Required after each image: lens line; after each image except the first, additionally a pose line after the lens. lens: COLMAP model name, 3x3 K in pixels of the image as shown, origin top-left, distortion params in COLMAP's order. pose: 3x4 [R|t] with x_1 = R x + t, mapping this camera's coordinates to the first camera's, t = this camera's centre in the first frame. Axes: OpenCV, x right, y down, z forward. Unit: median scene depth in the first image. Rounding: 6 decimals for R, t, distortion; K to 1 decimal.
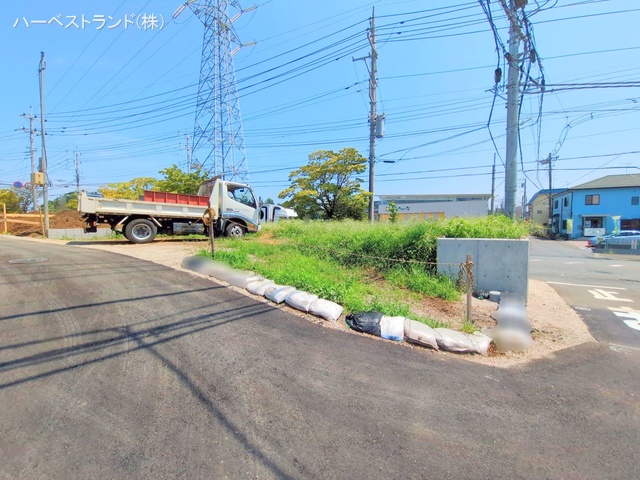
lens RADIAL K [[259.4, 0, 315.8], [0, 259.4, 237.1], [0, 0, 1]] dist [-0.000032, 0.001161]
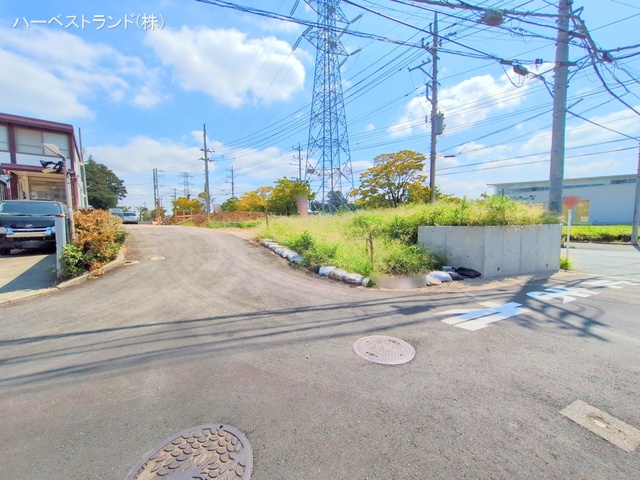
lens RADIAL K [[257.2, 0, 313.8], [0, 257.2, 237.4], [0, 0, 1]] dist [-0.000879, 0.002079]
pose [[0.898849, 0.014689, -0.438012, 0.253545], [-0.006413, 0.999772, 0.020369, 0.017998], [0.438211, -0.015500, 0.898739, -0.178217]]
